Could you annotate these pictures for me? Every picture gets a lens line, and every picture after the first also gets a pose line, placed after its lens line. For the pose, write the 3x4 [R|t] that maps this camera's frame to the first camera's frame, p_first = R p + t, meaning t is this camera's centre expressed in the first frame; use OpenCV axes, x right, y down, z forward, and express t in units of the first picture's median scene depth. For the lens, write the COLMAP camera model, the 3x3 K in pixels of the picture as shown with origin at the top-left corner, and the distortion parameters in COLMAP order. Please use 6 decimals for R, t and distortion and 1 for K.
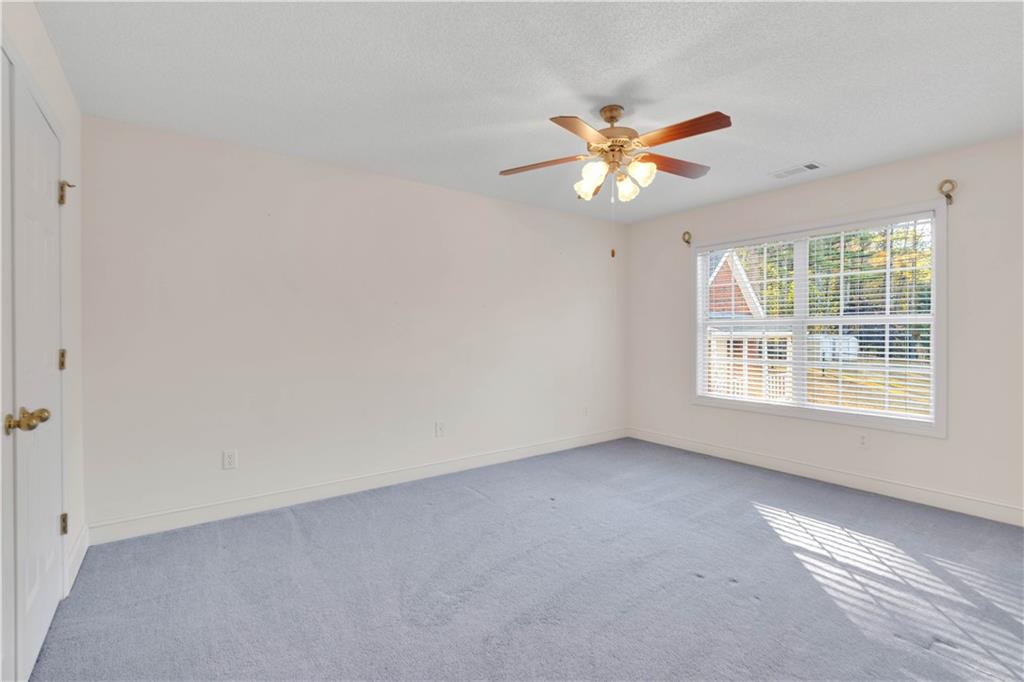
lens RADIAL K [[477.1, 0, 510.2], [0, 477.1, 339.9], [0, 0, 1]] dist [0.002180, -0.000509]
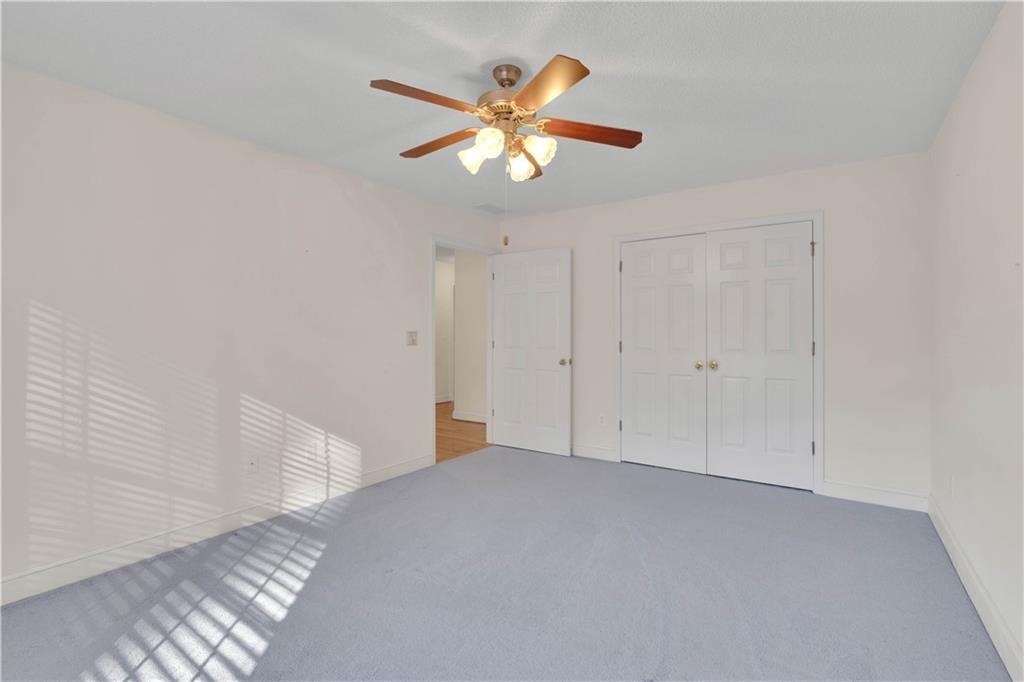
lens RADIAL K [[477.1, 0, 511.7], [0, 477.1, 339.0], [0, 0, 1]] dist [0.002180, -0.000509]
pose [[-0.938553, 0.005027, -0.345098, 0.548513], [0.003884, 0.999984, 0.004003, -0.006215], [0.345113, 0.002417, -0.938558, 1.974858]]
